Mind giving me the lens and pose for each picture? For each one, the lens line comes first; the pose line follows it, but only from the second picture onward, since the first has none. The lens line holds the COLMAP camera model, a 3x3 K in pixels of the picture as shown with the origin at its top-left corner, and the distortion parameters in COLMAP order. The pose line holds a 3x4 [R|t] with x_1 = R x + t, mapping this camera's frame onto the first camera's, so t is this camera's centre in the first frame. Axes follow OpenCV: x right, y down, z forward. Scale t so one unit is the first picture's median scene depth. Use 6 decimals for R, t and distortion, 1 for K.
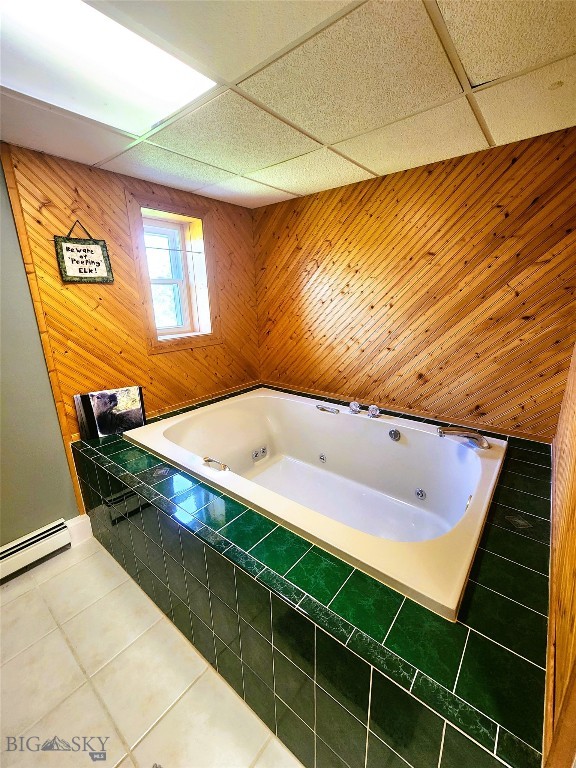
lens RADIAL K [[316.9, 0, 294.4], [0, 316.9, 380.1], [0, 0, 1]] dist [-0.001229, -0.000165]
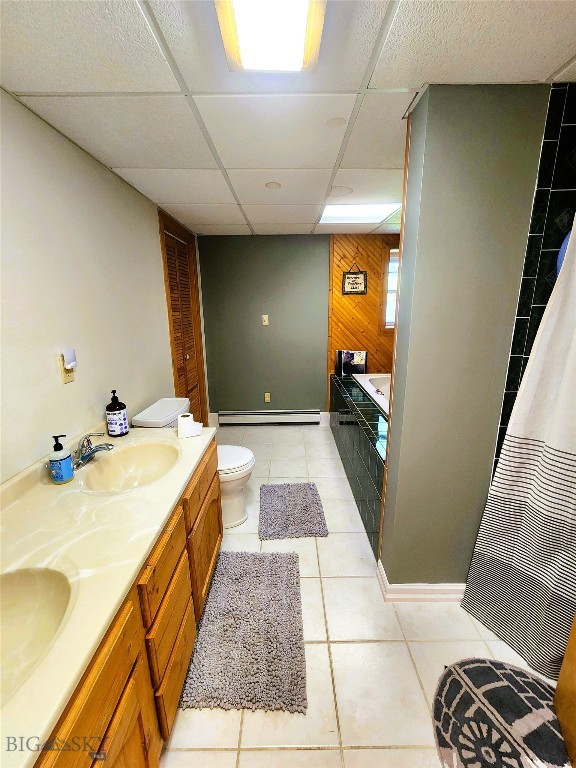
lens RADIAL K [[316.9, 0, 287.7], [0, 316.9, 385.5], [0, 0, 1]] dist [-0.001229, -0.000165]
pose [[0.621637, 0.198080, -0.757847, 0.657882], [-0.202400, 0.975261, 0.088885, 0.144811], [0.756705, 0.098134, 0.646349, -0.492217]]
